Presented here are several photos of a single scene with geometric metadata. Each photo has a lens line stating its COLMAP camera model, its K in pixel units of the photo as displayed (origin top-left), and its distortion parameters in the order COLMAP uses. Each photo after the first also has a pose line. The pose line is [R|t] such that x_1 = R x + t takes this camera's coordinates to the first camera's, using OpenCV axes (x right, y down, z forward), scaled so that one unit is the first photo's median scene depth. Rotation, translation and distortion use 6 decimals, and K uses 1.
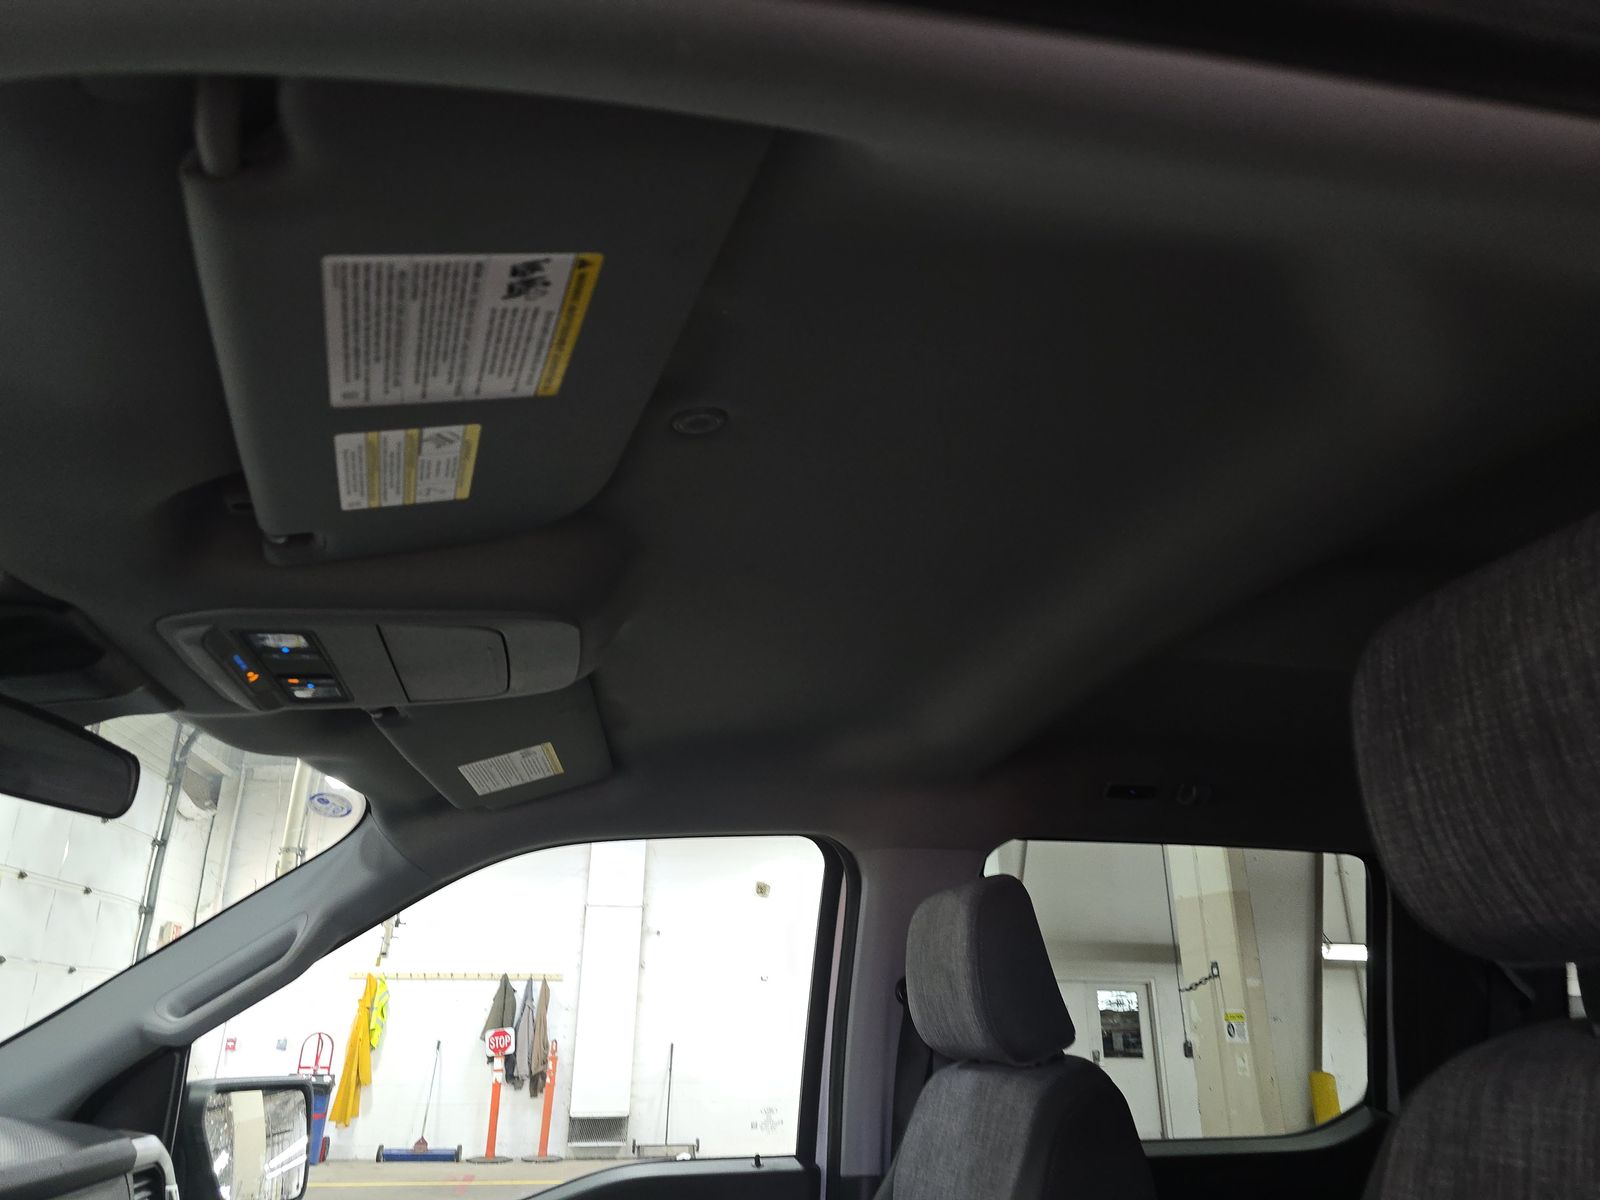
lens RADIAL K [[1075.0, 0, 800.0], [0, 1075.0, 600.0], [0, 0, 1]] dist [0.072683, -0.065768]
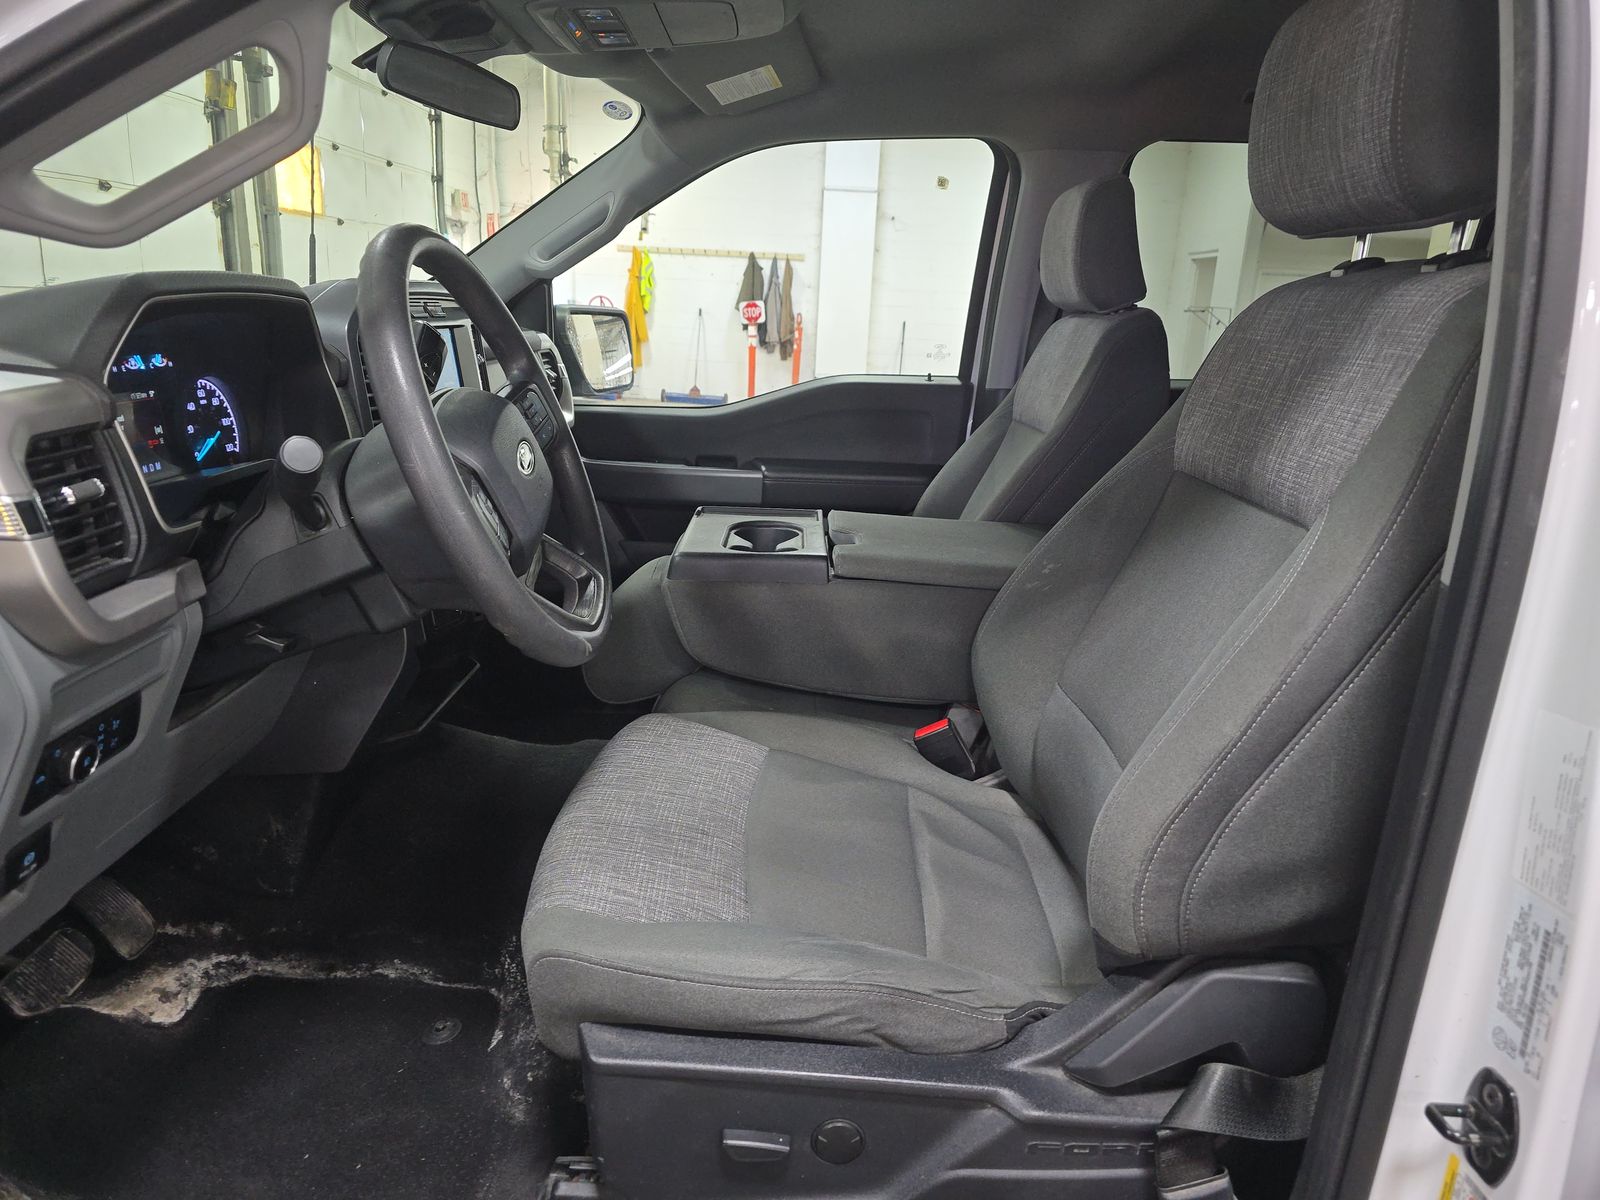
lens RADIAL K [[1056.6, 0, 800.0], [0, 1056.6, 600.0], [0, 0, 1]] dist [0.048789, -0.066887]
pose [[0.977895, 0.093445, -0.187052, 0.030211], [0.037207, 0.802539, 0.595438, -0.032596], [0.205757, -0.589236, 0.781323, -0.109923]]
